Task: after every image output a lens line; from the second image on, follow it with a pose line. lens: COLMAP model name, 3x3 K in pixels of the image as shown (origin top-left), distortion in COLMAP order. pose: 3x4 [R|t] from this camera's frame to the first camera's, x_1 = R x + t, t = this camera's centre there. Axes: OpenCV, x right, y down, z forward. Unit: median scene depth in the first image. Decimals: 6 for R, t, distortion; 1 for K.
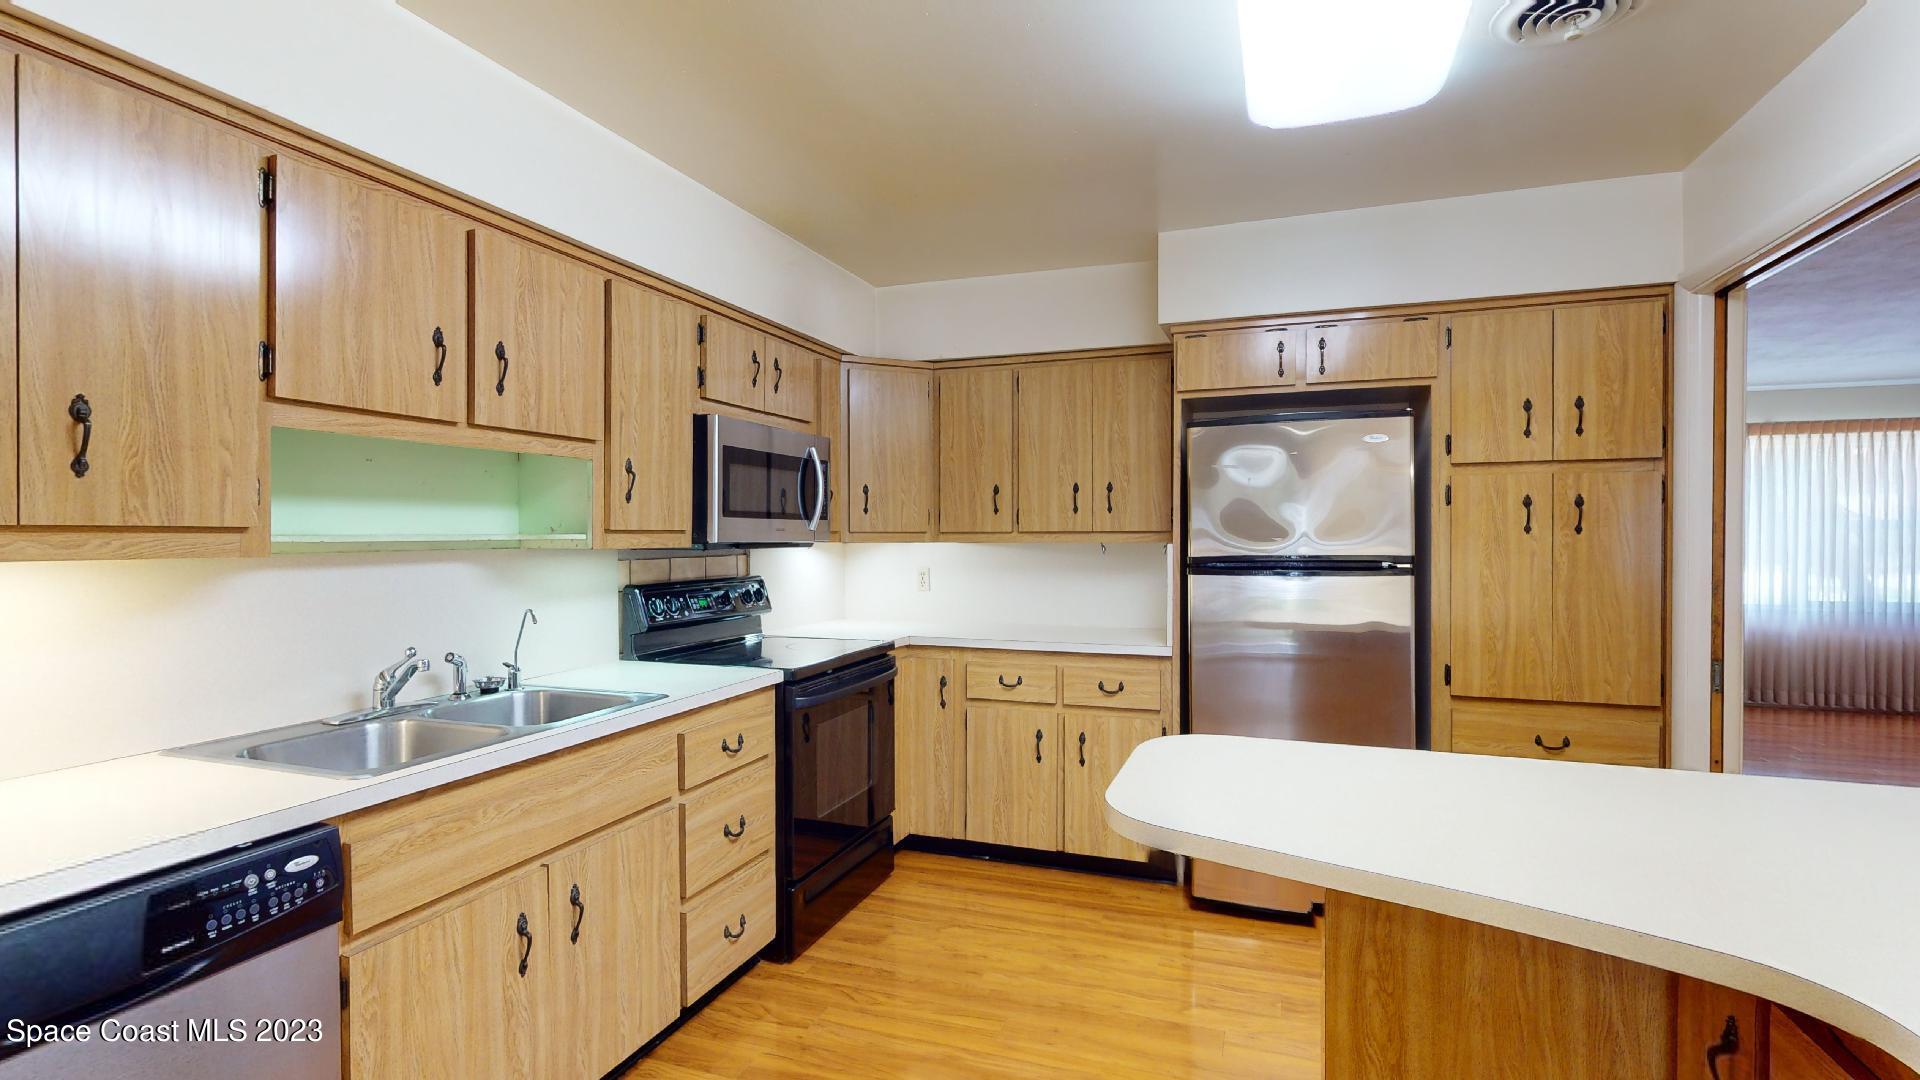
lens RADIAL K [[888.3, 0, 947.7], [0, 888.3, 540.2], [0, 0, 1]] dist [0.001670, 0.000553]
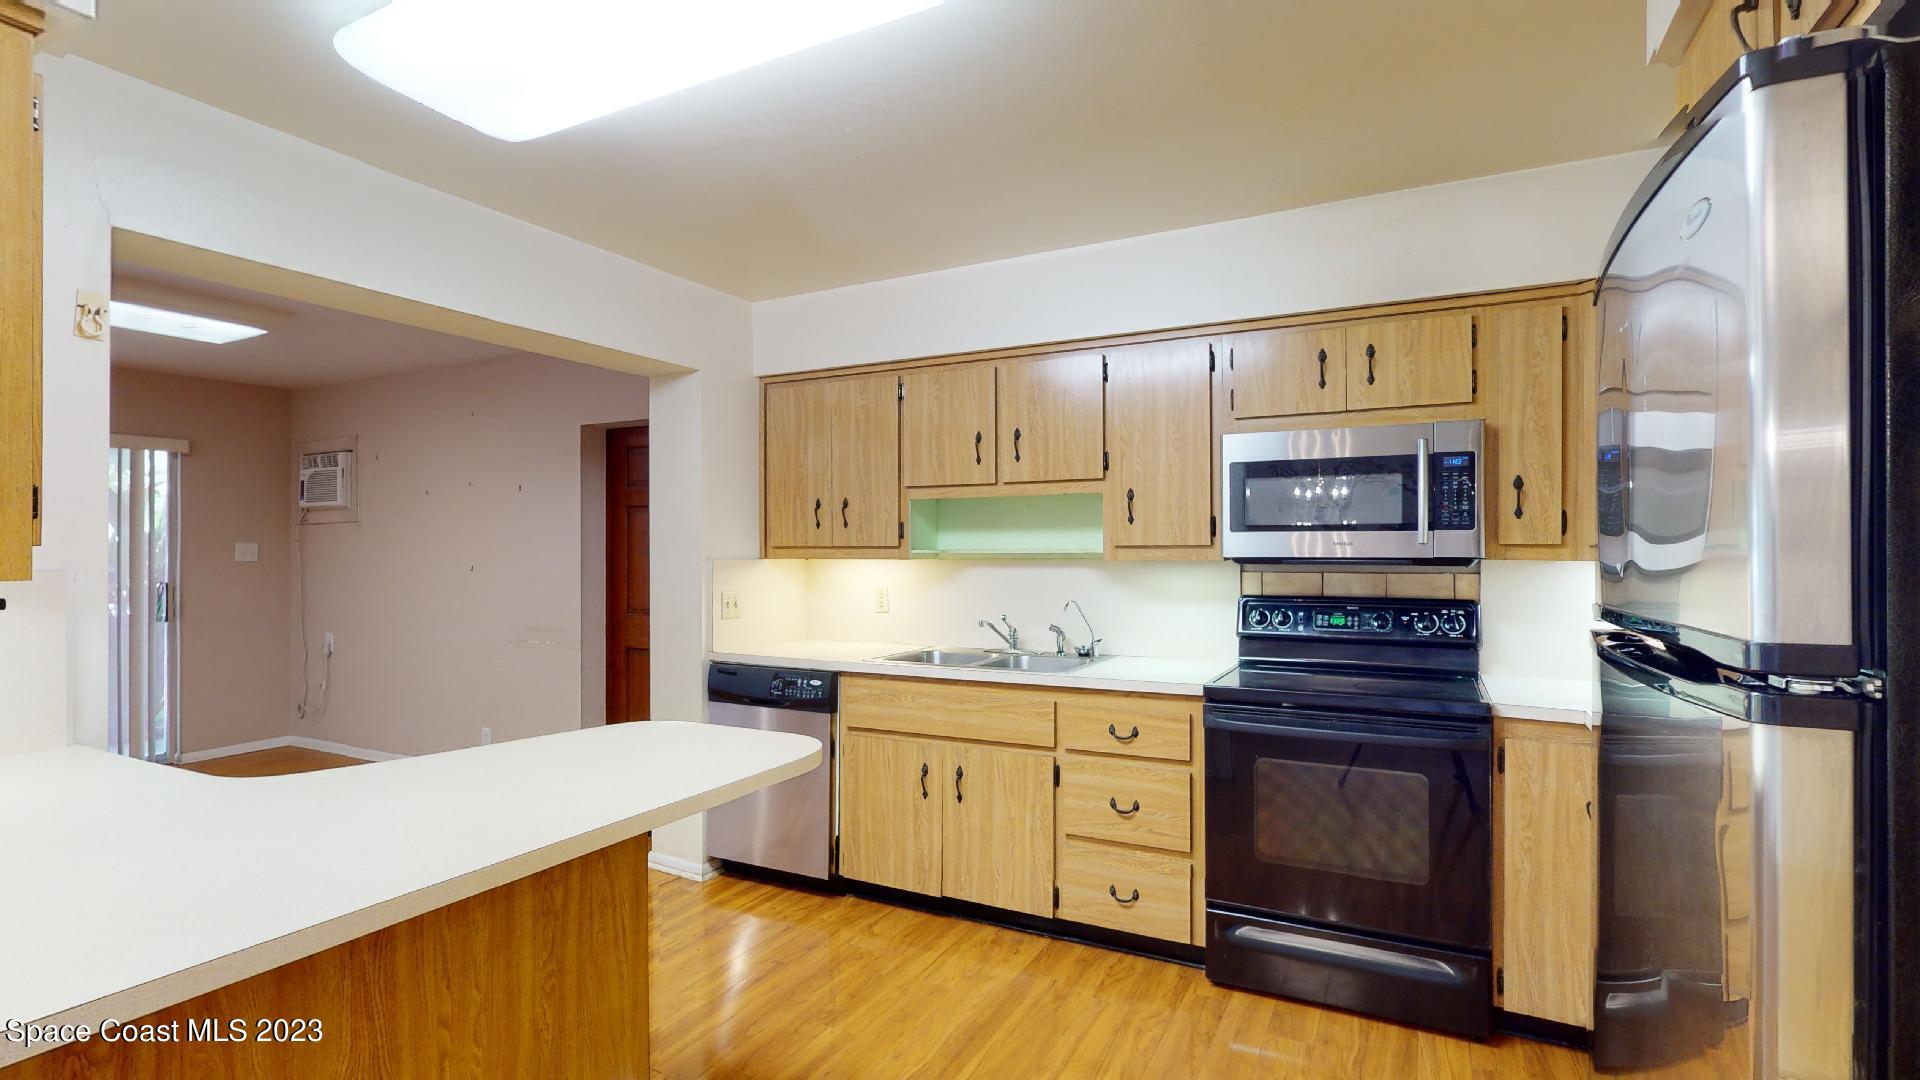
lens RADIAL K [[888.3, 0, 959.3], [0, 888.3, 535.2], [0, 0, 1]] dist [0.001670, 0.000553]
pose [[-0.116704, -0.010608, -0.993110, 1.036154], [-0.003407, 0.999941, -0.010281, -0.014164], [0.993161, 0.002184, -0.116734, 1.032135]]
